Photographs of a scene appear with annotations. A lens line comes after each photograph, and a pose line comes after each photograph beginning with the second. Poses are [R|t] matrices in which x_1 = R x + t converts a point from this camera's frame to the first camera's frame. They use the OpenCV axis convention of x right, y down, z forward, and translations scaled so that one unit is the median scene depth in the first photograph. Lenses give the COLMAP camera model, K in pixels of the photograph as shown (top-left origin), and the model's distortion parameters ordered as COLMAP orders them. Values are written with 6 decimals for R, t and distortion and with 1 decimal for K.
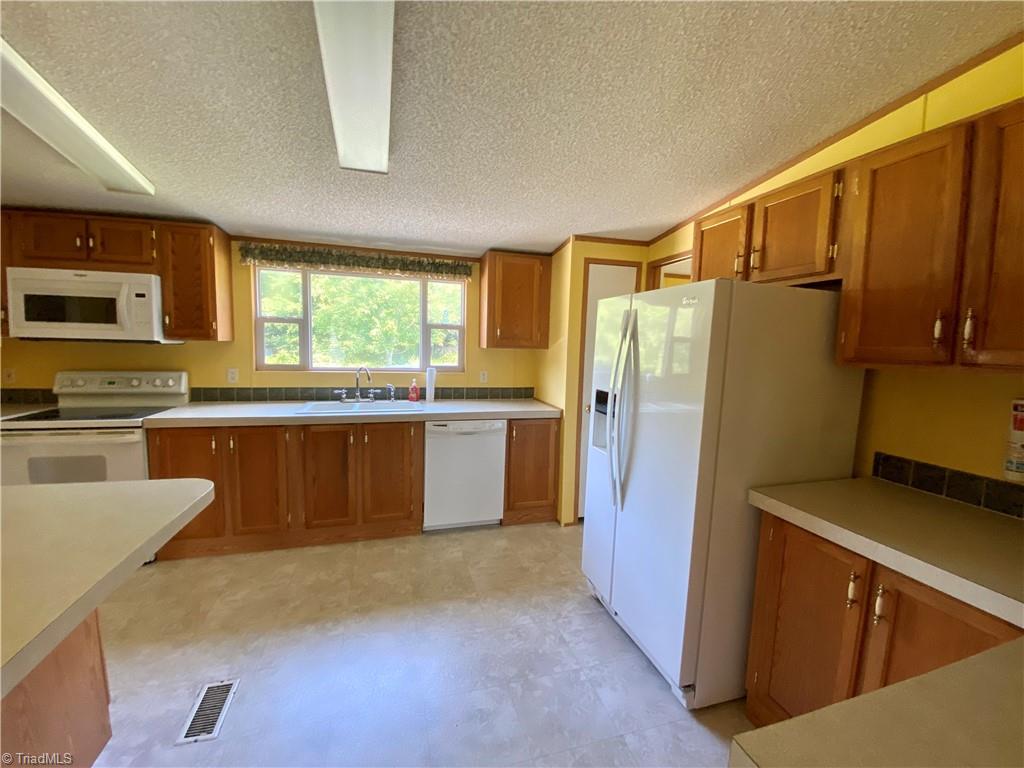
lens RADIAL K [[414.2, 0, 509.0], [0, 414.2, 382.8], [0, 0, 1]] dist [0.034594, -0.026002]
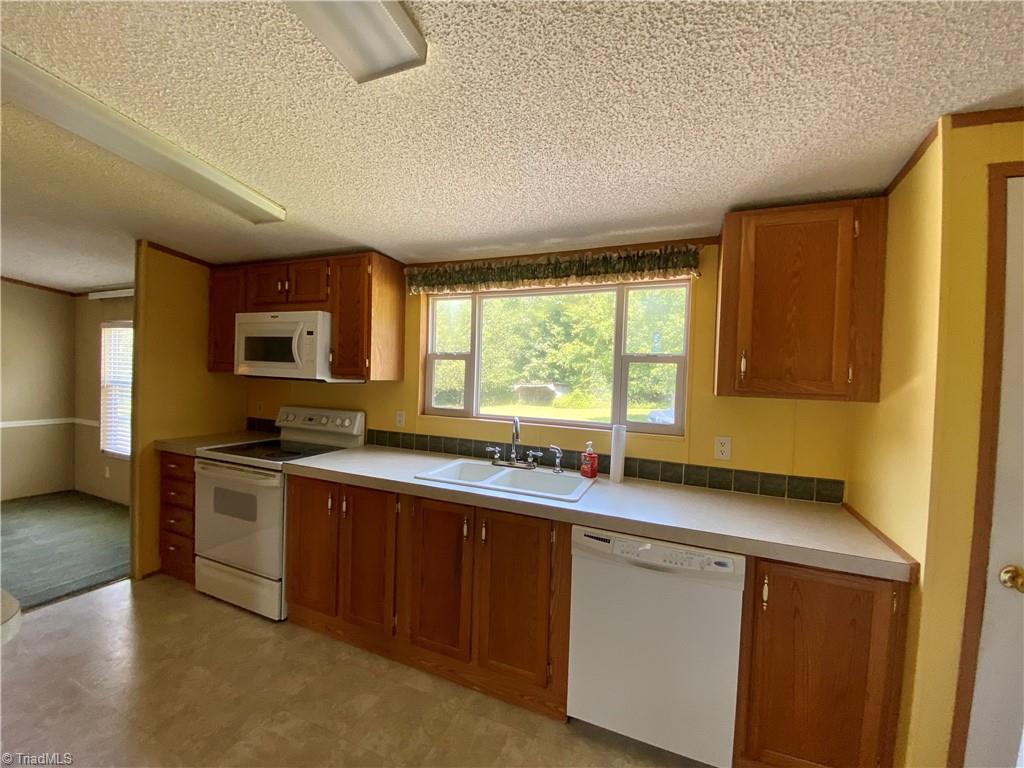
lens RADIAL K [[414.2, 0, 509.0], [0, 414.2, 382.8], [0, 0, 1]] dist [0.034594, -0.026002]
pose [[0.772804, 0.010423, -0.634559, 0.087903], [-0.071924, 0.994862, -0.071252, -0.050853], [0.630556, 0.100704, 0.769583, 0.492056]]
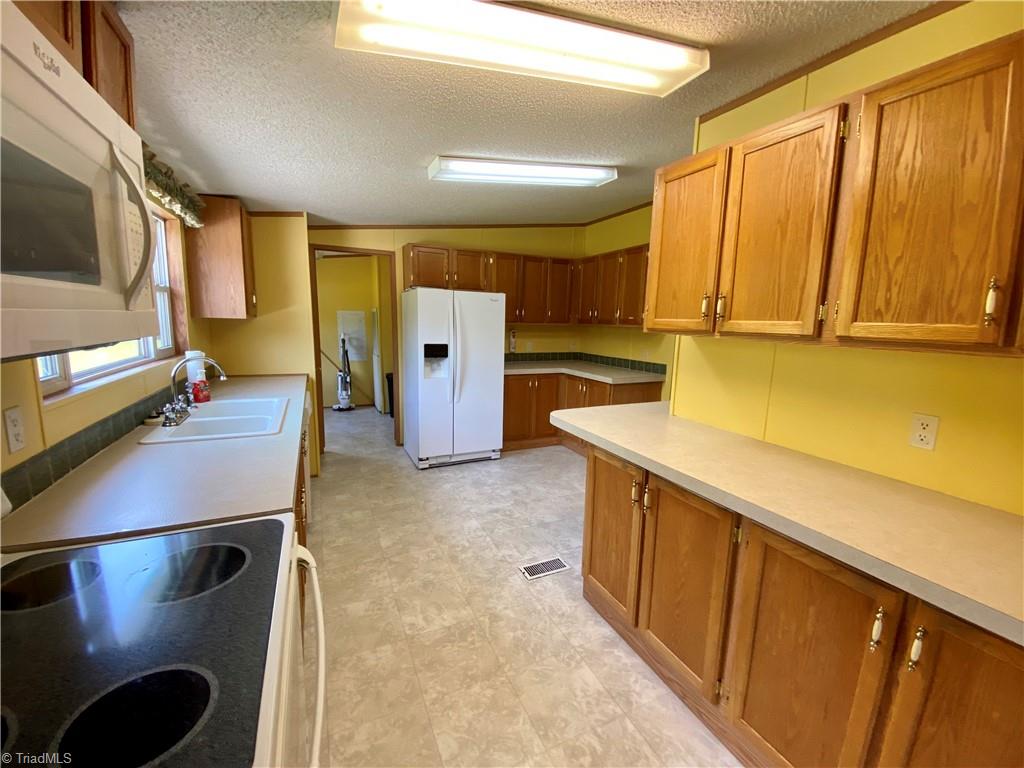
lens RADIAL K [[414.2, 0, 509.0], [0, 414.2, 382.8], [0, 0, 1]] dist [0.034594, -0.026002]
pose [[-0.146760, -0.186496, 0.971432, -1.115512], [0.071944, 0.977453, 0.198521, -0.099636], [-0.986552, 0.099023, -0.130034, 0.686847]]
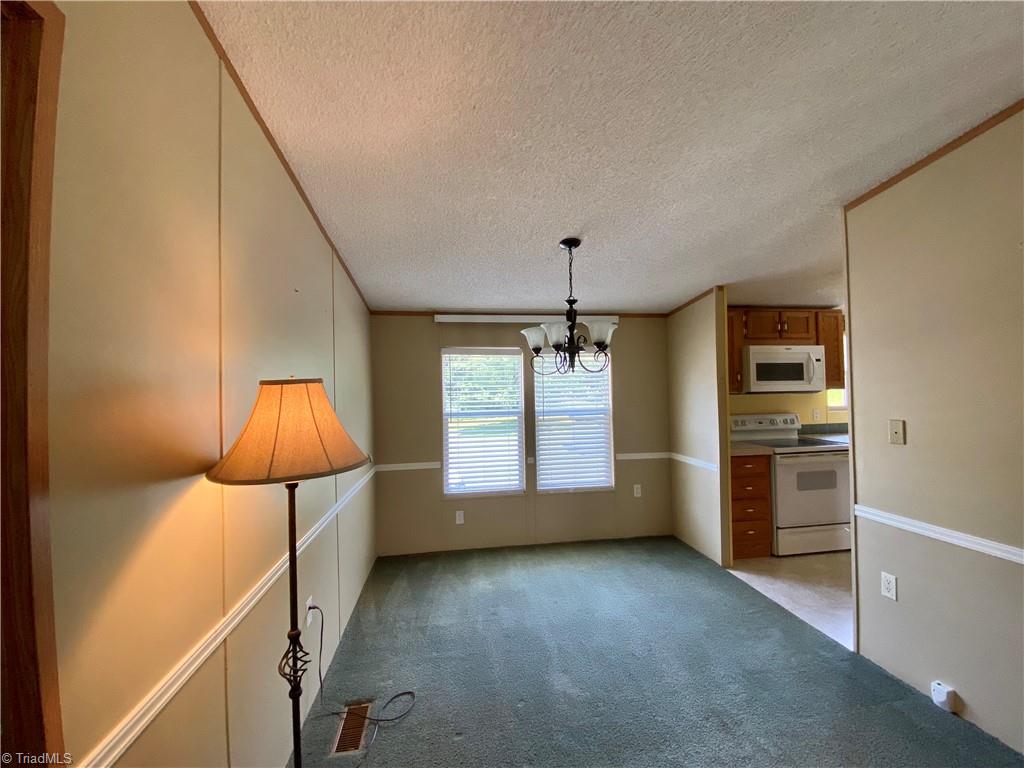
lens RADIAL K [[414.2, 0, 509.0], [0, 414.2, 382.8], [0, 0, 1]] dist [0.034594, -0.026002]
pose [[0.989690, -0.052637, -0.133205, -1.560380], [0.036797, 0.992248, -0.118699, 0.002943], [0.138420, 0.112574, 0.983955, -0.513312]]
